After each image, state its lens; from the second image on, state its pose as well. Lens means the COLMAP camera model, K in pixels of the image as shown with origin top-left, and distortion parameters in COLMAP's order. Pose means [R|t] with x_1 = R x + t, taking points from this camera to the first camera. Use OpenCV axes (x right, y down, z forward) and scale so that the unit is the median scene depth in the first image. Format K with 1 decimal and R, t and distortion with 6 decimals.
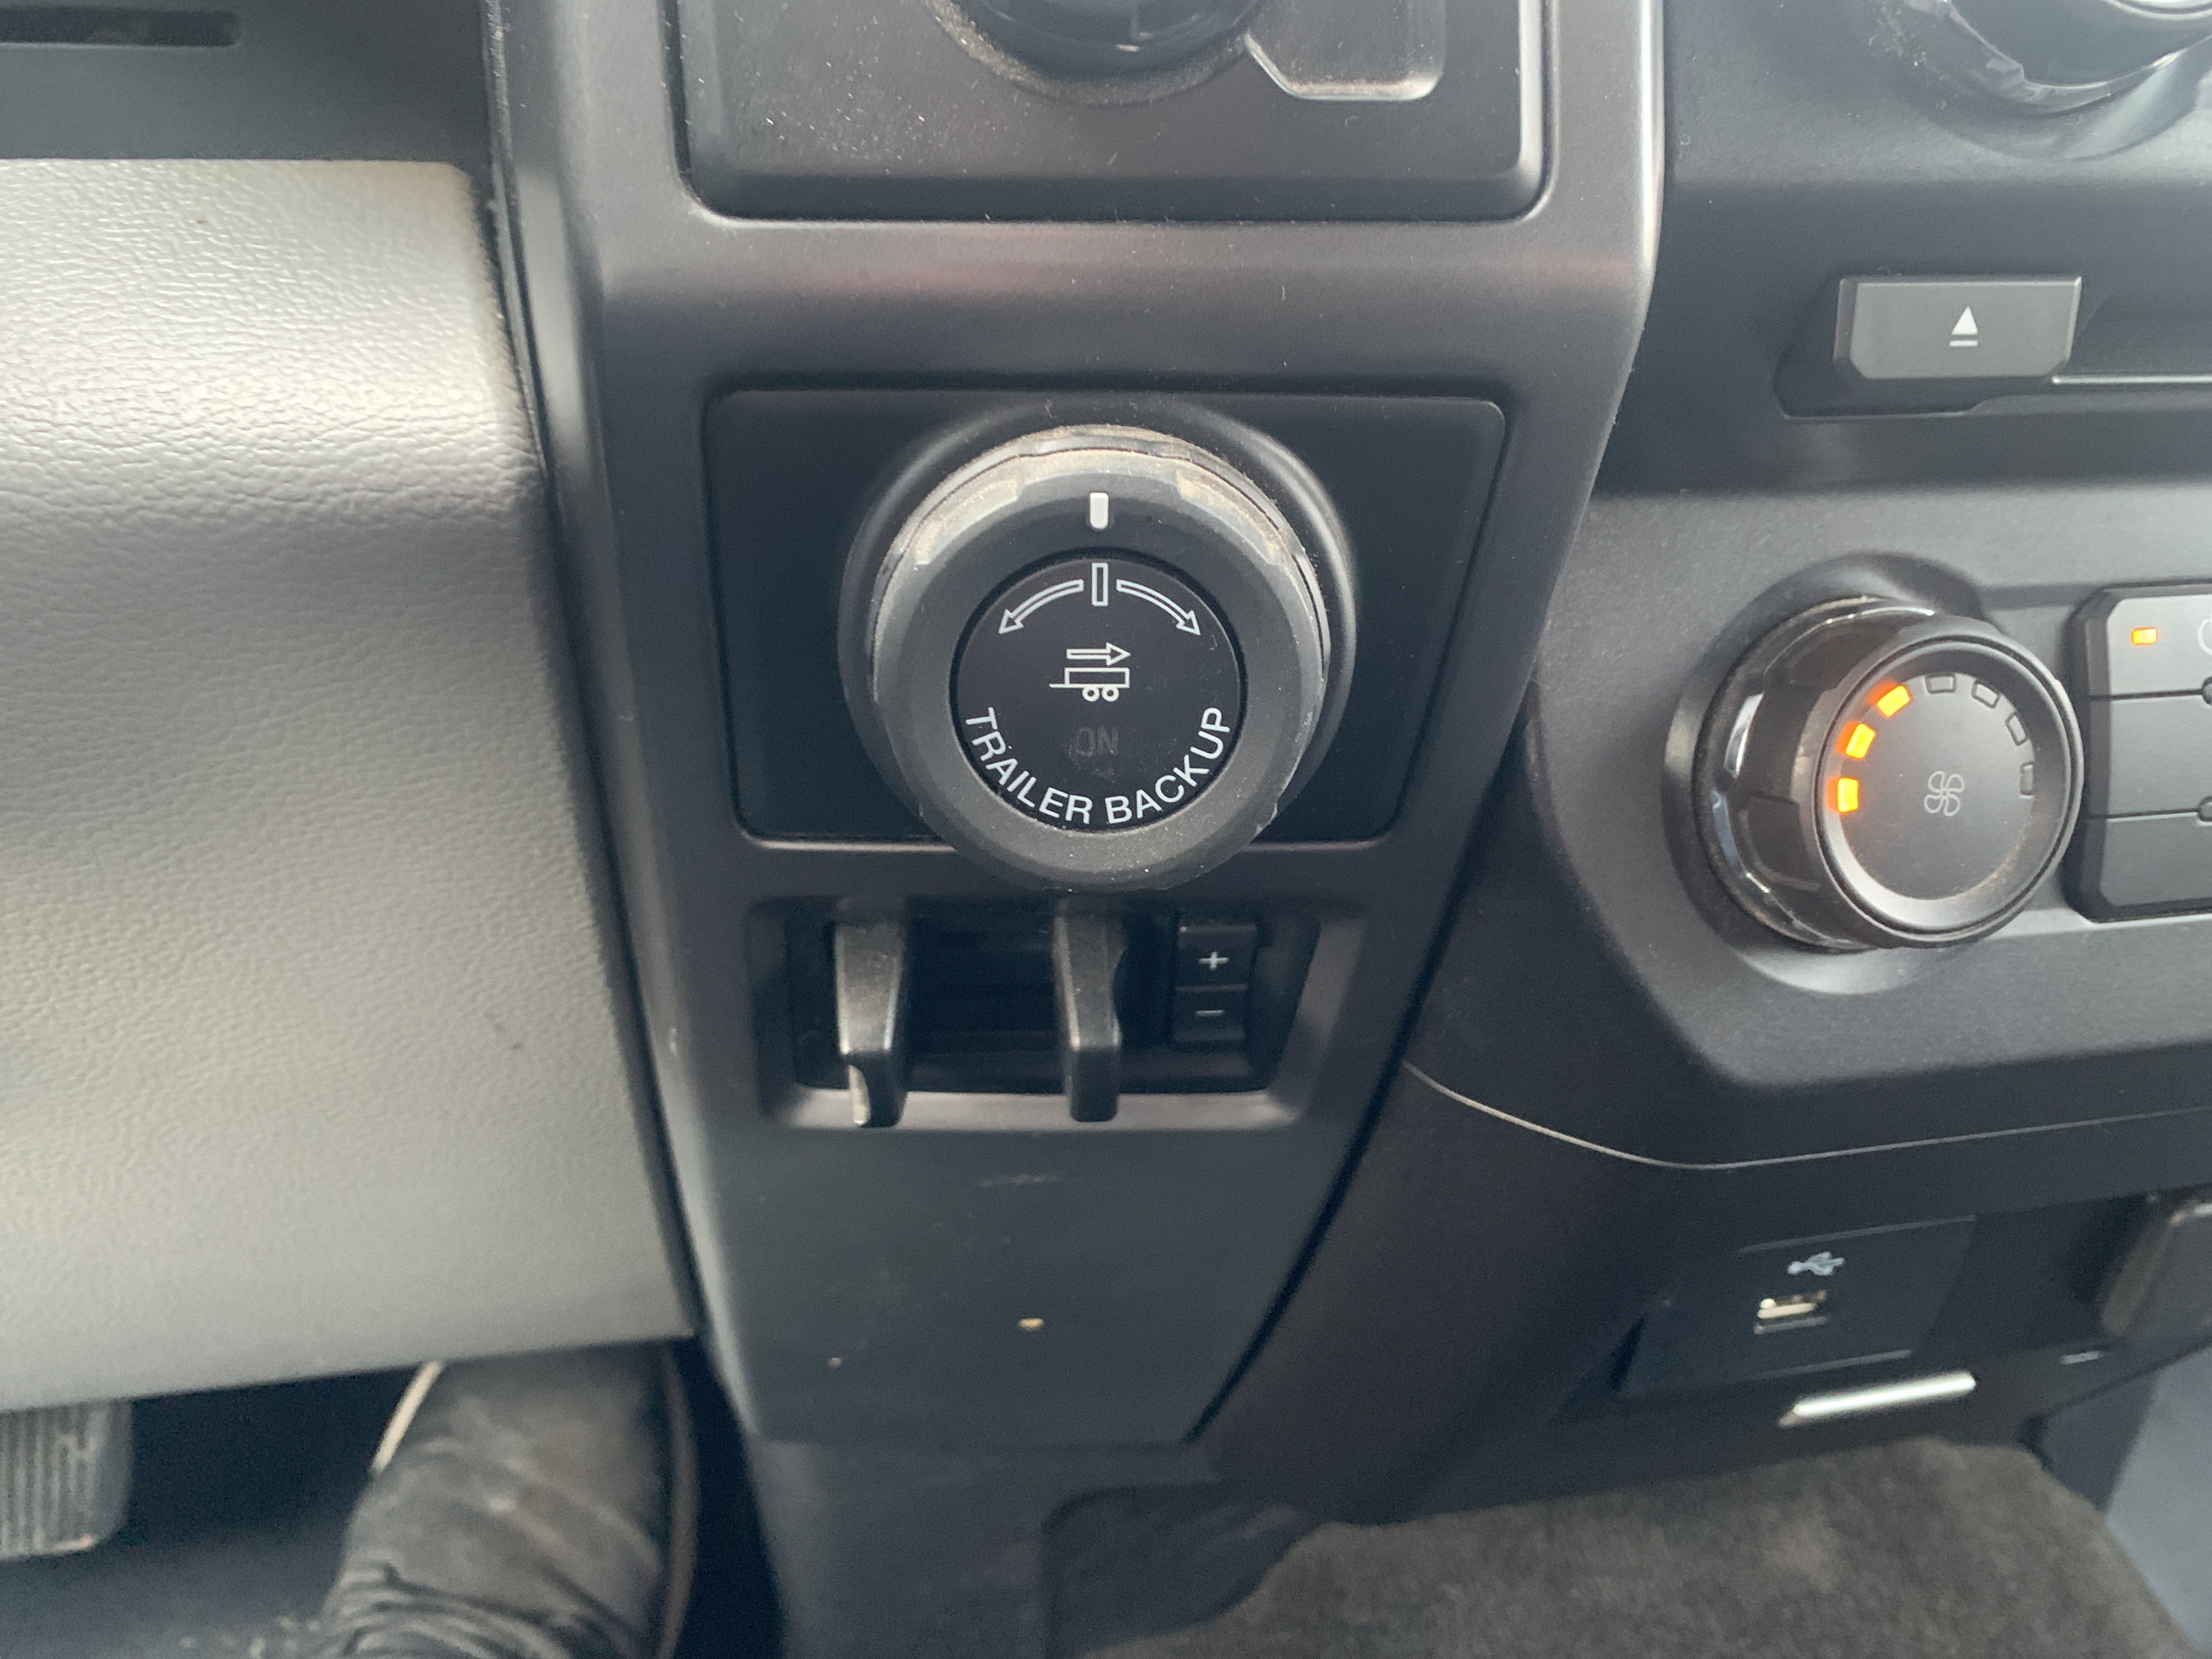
lens RADIAL K [[1737.6, 0, 1116.6], [0, 1737.6, 760.3], [0, 0, 1]] dist [0.028983, -0.045414]
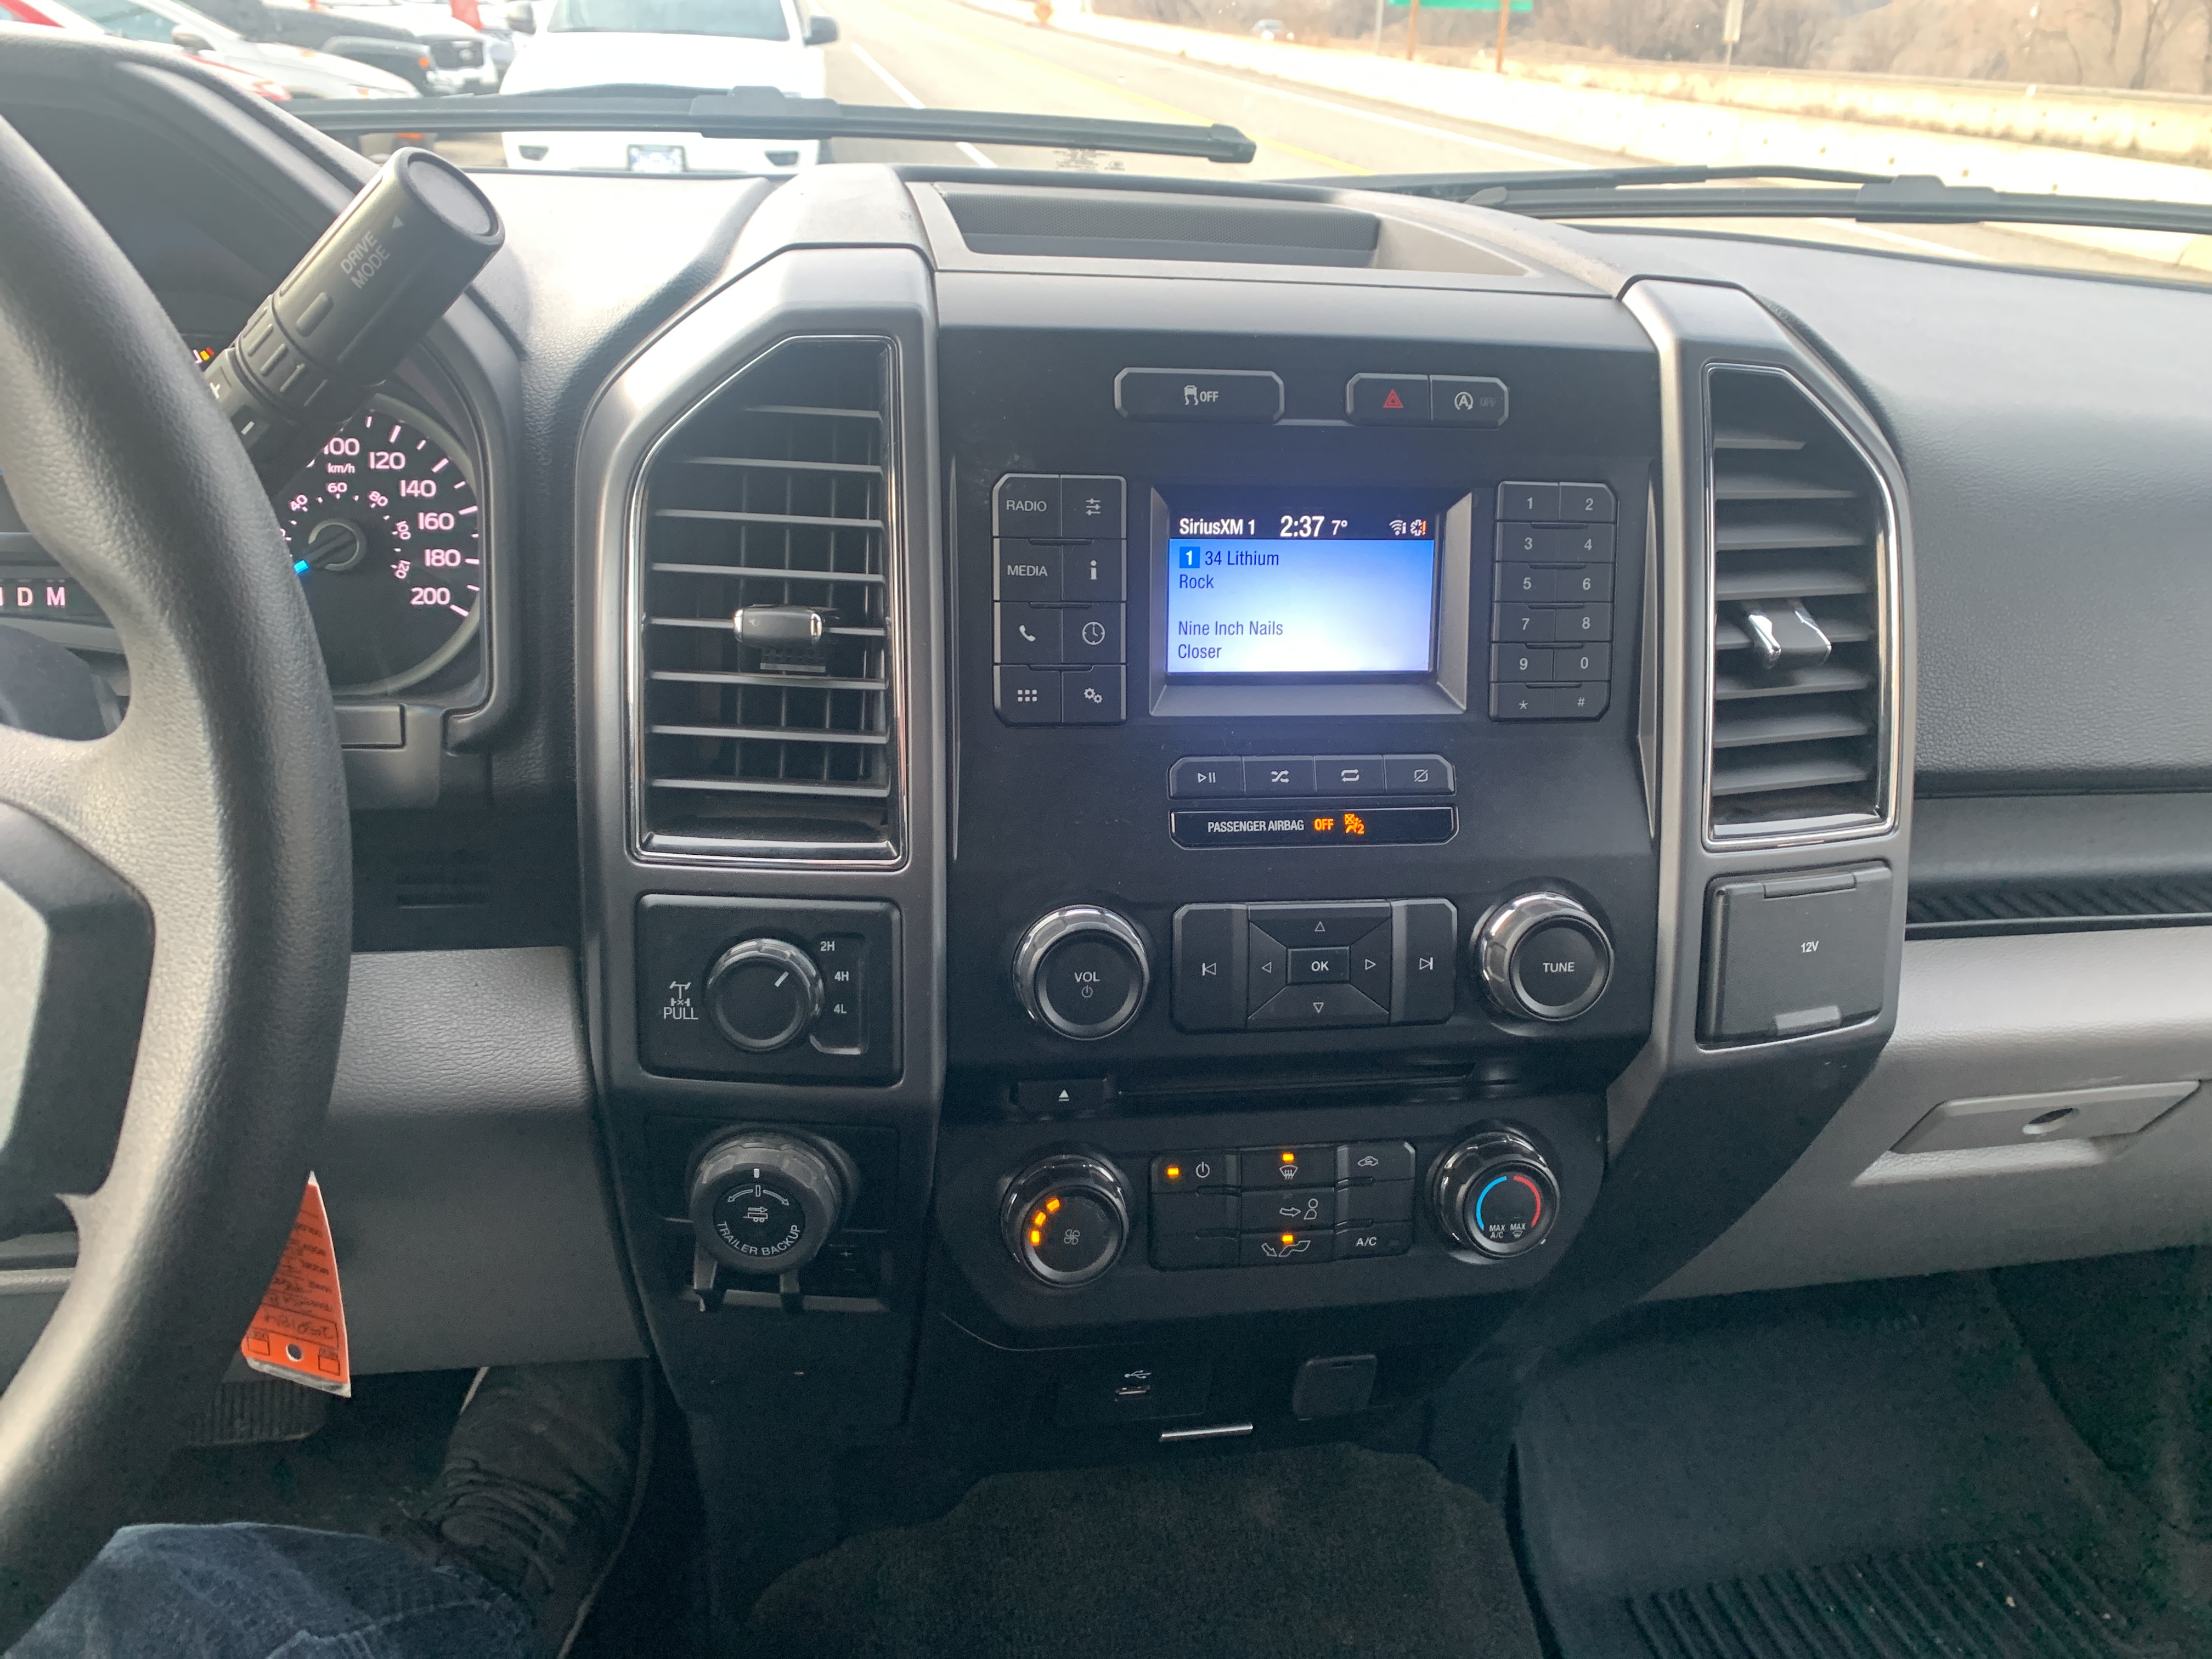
lens RADIAL K [[1737.6, 0, 1116.6], [0, 1737.6, 760.3], [0, 0, 1]] dist [0.028983, -0.045414]
pose [[0.998011, 0.060525, -0.017624, 0.330084], [-0.059915, 0.997648, 0.033290, -0.518824], [0.019597, -0.032167, 0.999290, -1.106225]]
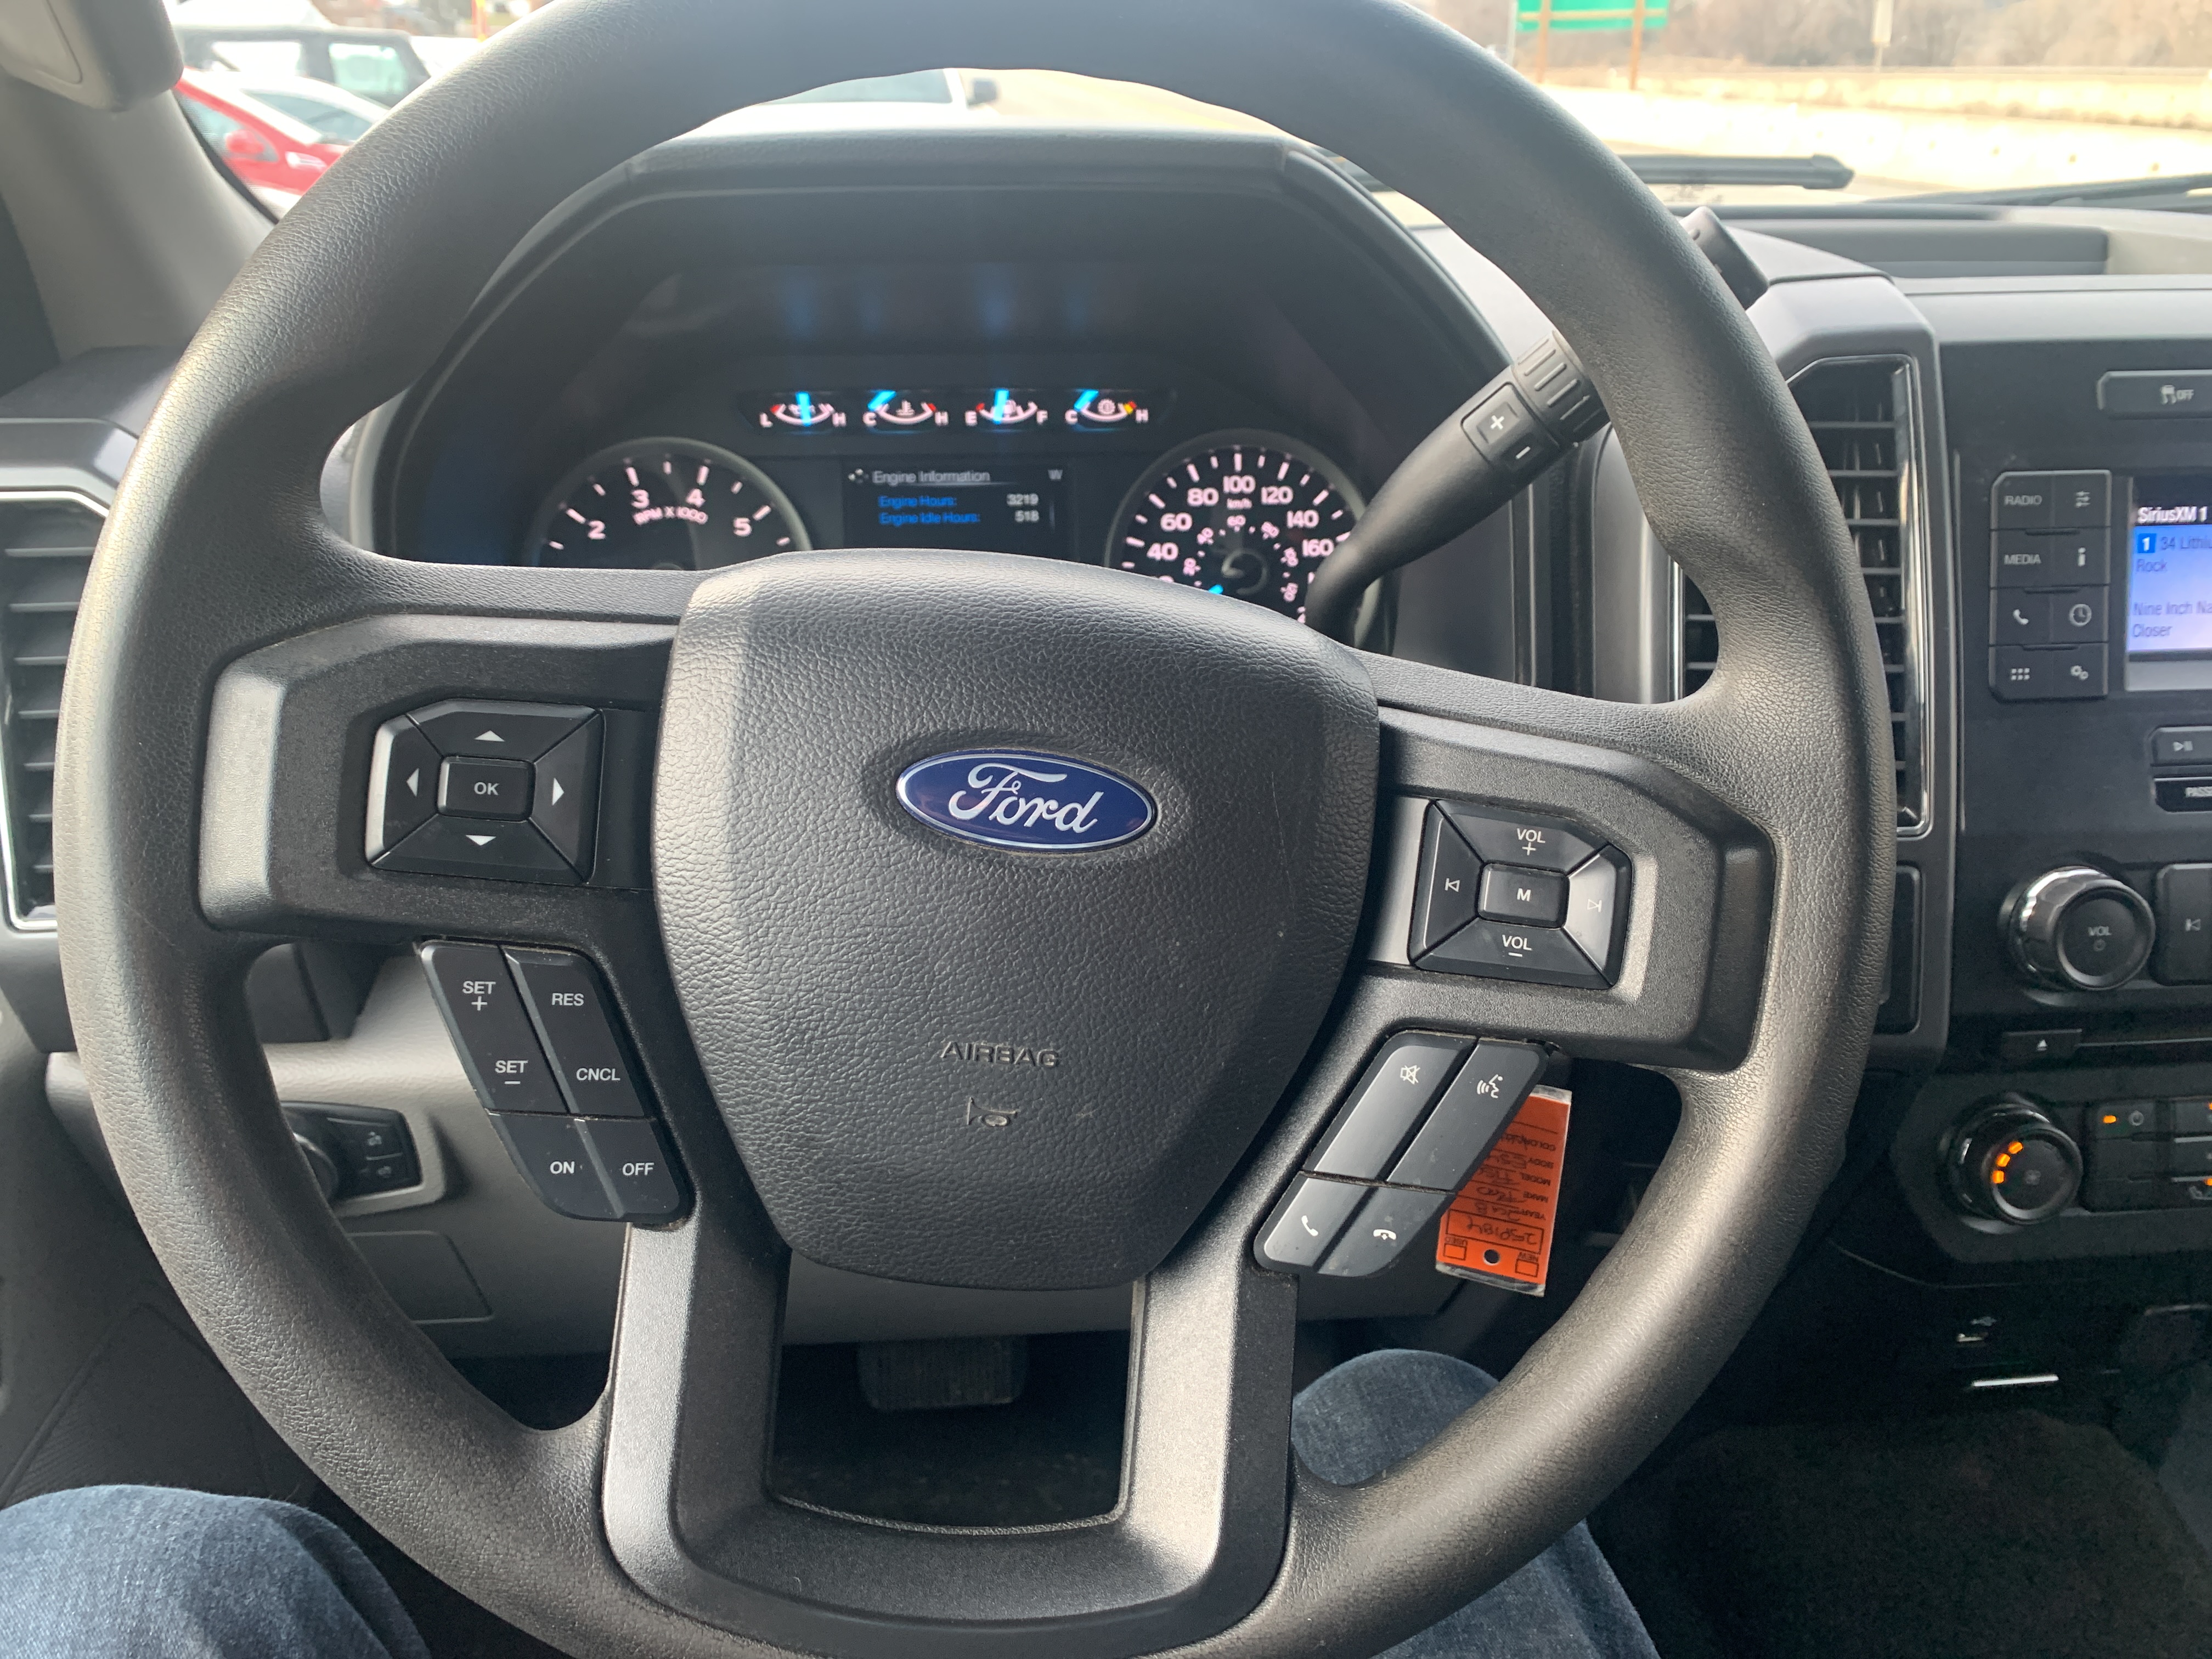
lens RADIAL K [[1733.1, 0, 1087.4], [0, 1733.1, 783.9], [0, 0, 1]] dist [0.070549, -0.086385]
pose [[0.993979, 0.033593, -0.104298, -0.537230], [-0.031206, 0.999214, 0.024431, -0.422933], [0.105037, -0.021029, 0.994246, -1.364747]]
